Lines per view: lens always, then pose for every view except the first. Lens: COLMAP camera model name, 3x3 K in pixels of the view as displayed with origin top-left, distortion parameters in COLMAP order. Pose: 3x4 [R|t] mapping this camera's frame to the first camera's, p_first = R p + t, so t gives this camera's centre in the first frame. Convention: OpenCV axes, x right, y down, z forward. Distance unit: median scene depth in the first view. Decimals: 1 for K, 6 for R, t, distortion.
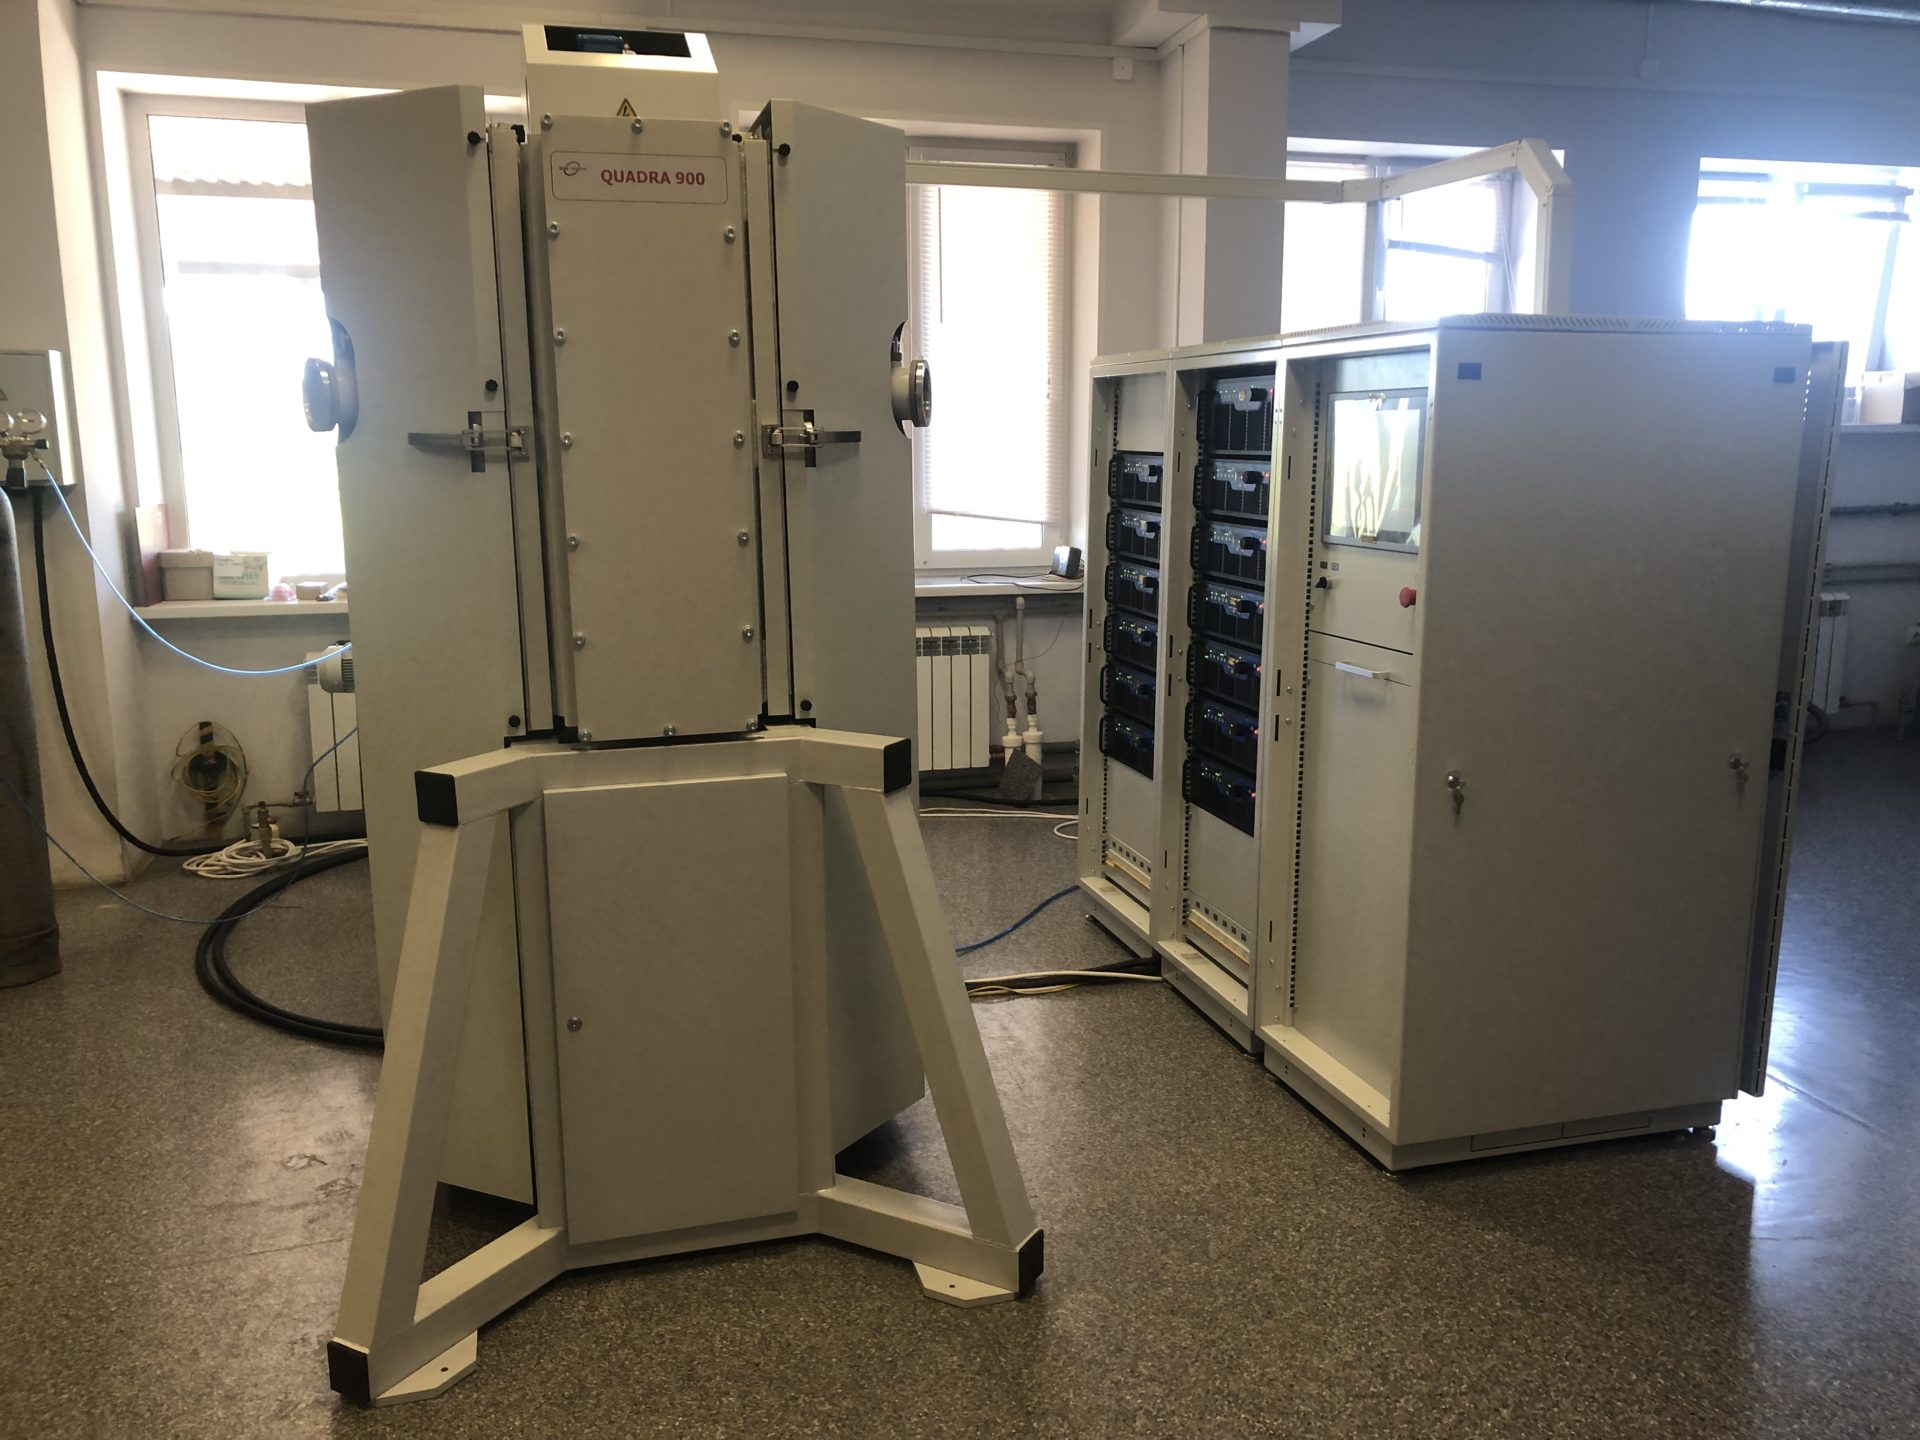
lens RADIAL K [[1545.0, 0, 976.5], [0, 1545.0, 712.7], [0, 0, 1]] dist [0.044385, -0.035886]
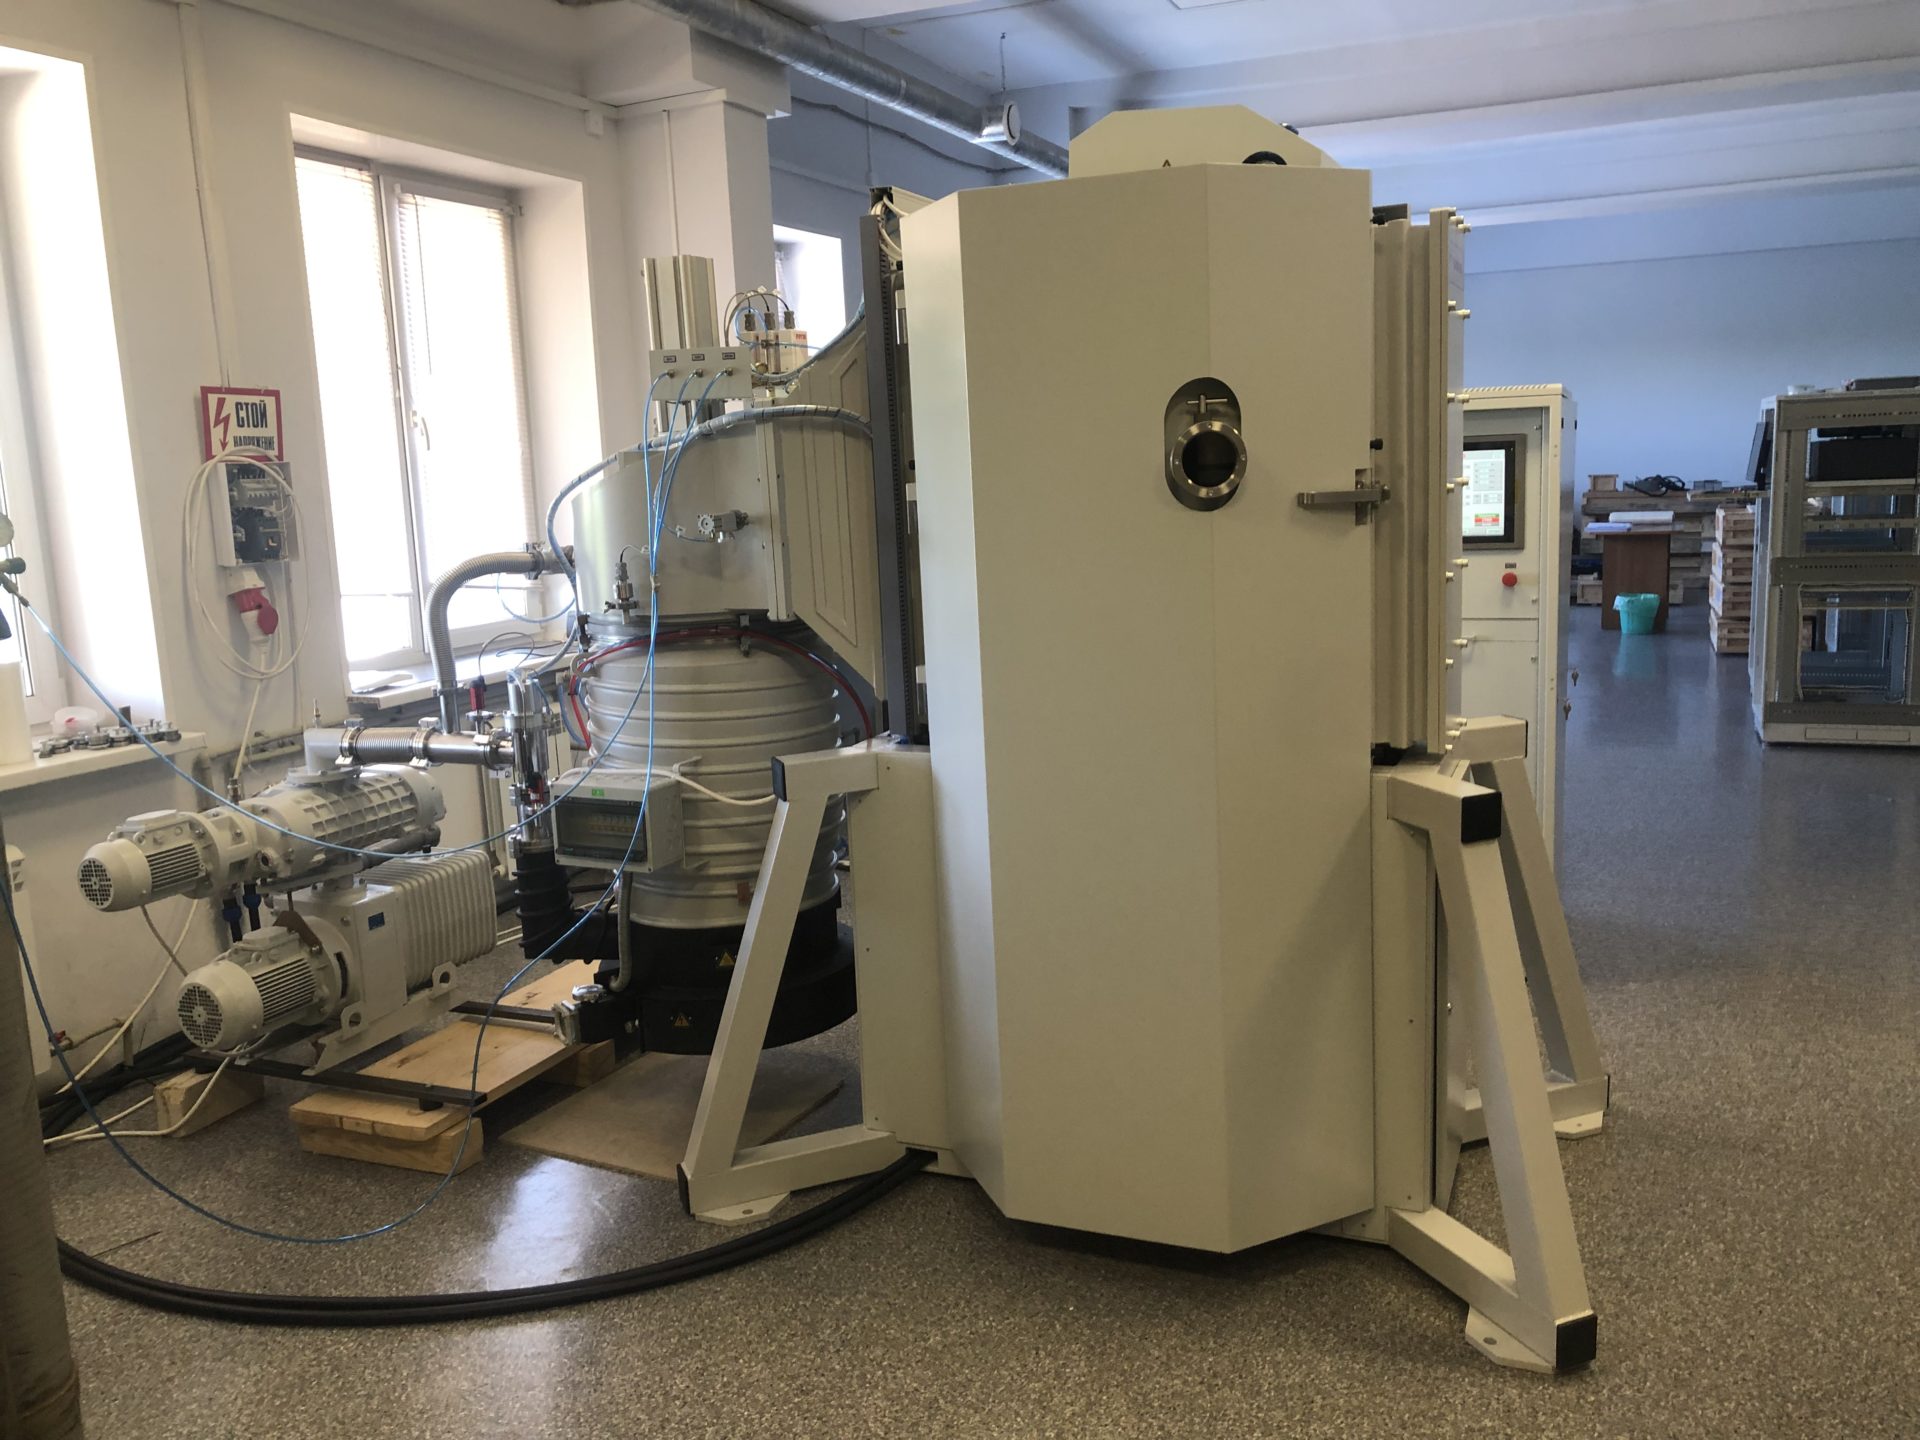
lens RADIAL K [[1545.0, 0, 962.8], [0, 1545.0, 710.2], [0, 0, 1]] dist [0.044385, -0.035886]
pose [[0.630081, -0.149044, 0.762092, -1.219763], [0.174732, 0.983452, 0.047871, -0.118438], [-0.756615, 0.102999, 0.645697, 0.488890]]
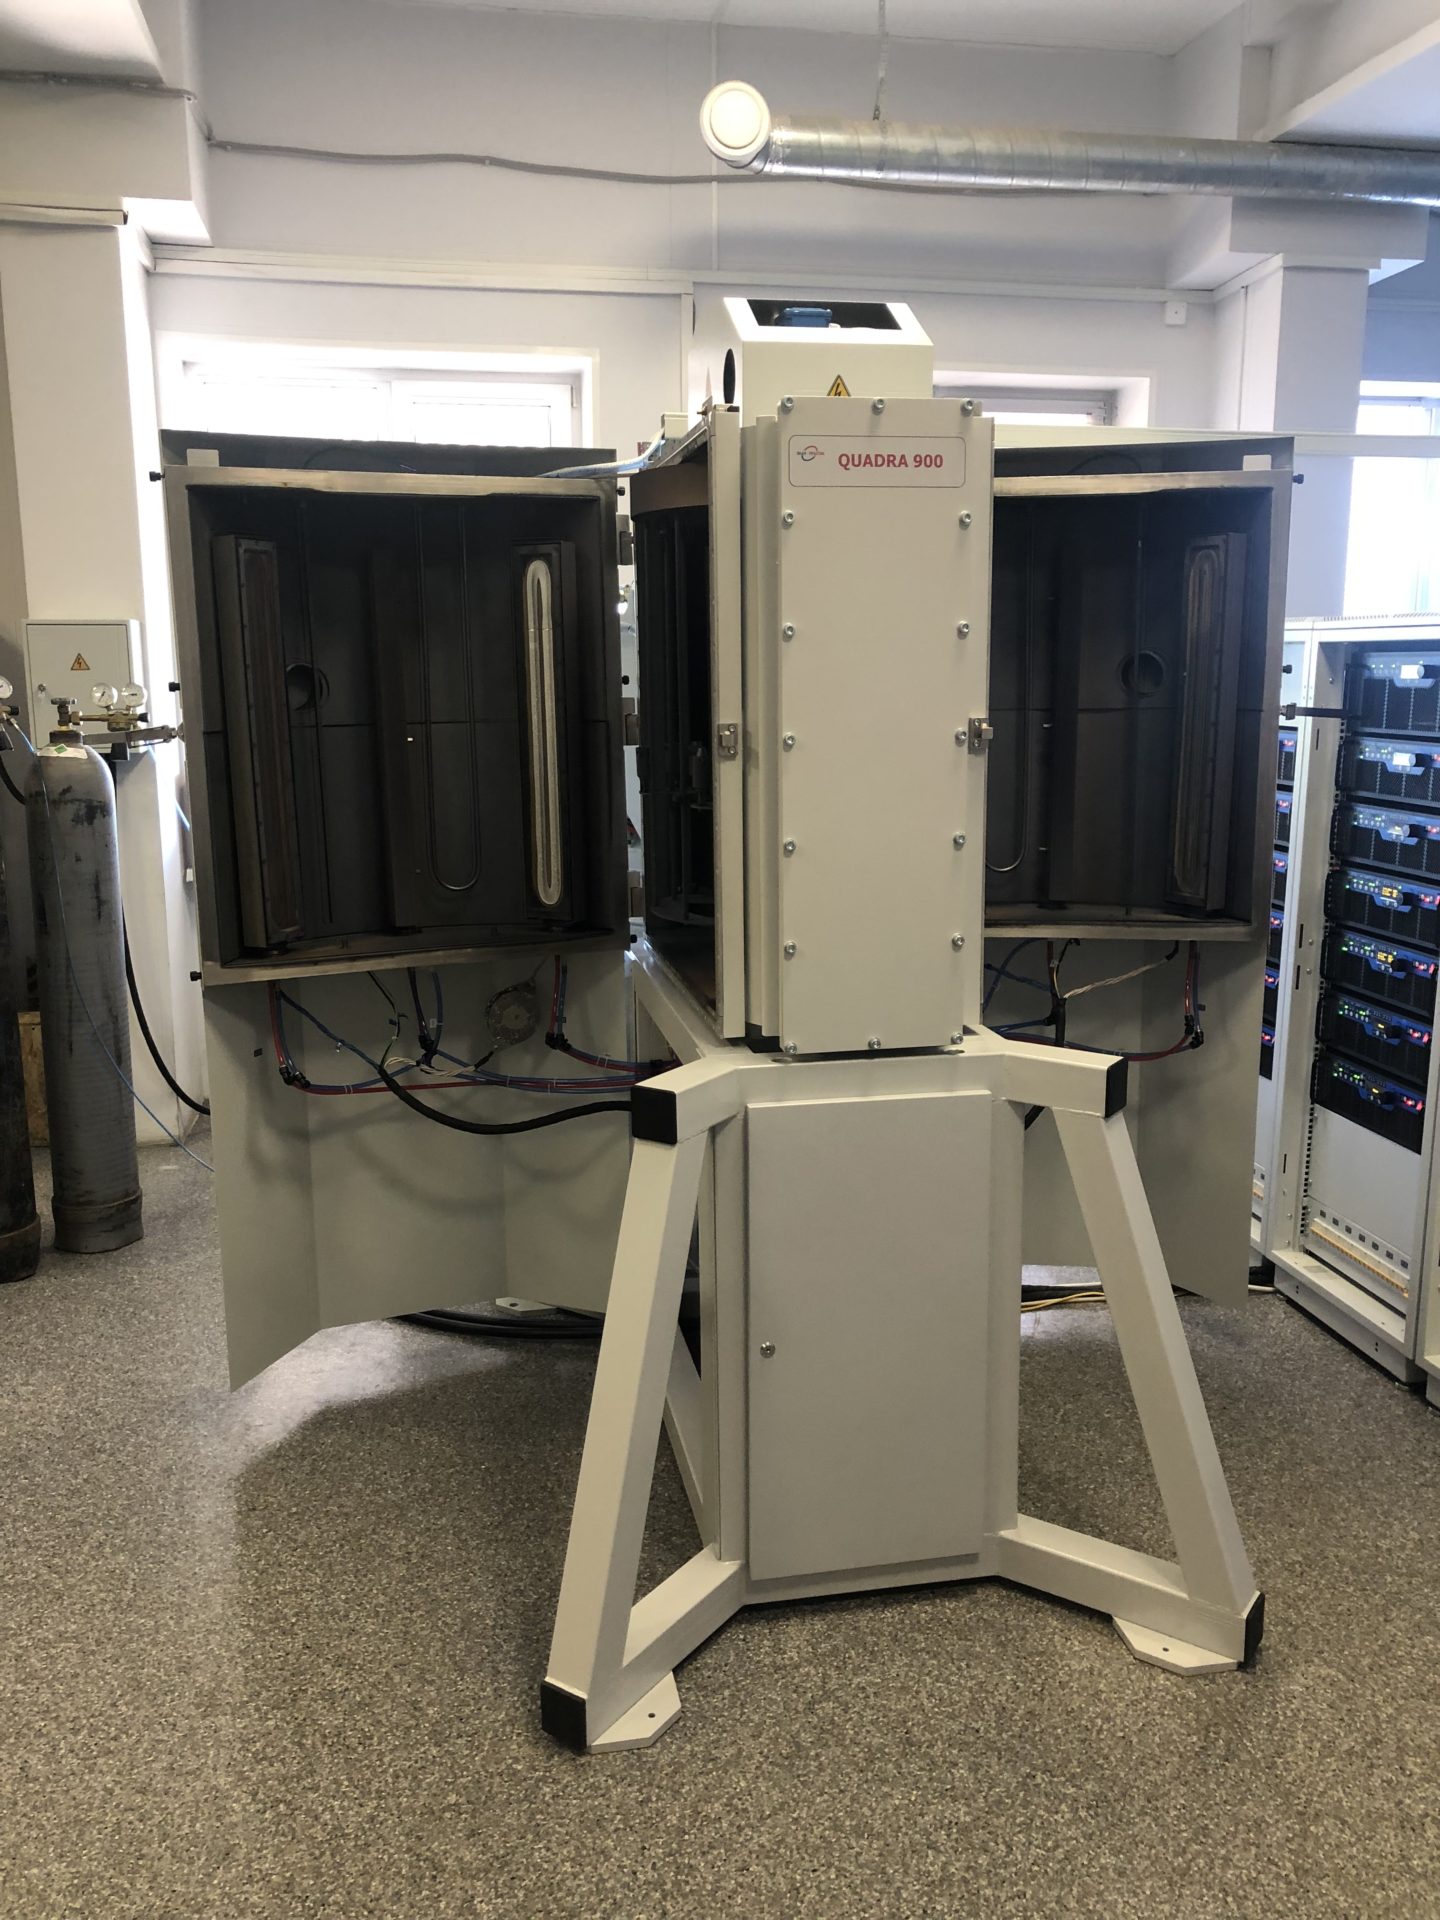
lens RADIAL K [[1545.0, 0, 727.7], [0, 1545.0, 951.8], [0, 0, 1]] dist [0.044385, -0.035886]
pose [[0.995949, 0.016901, -0.088318, -0.191139], [-0.016749, 0.999857, 0.002452, -0.042283], [0.088347, -0.000963, 0.996089, 0.049719]]
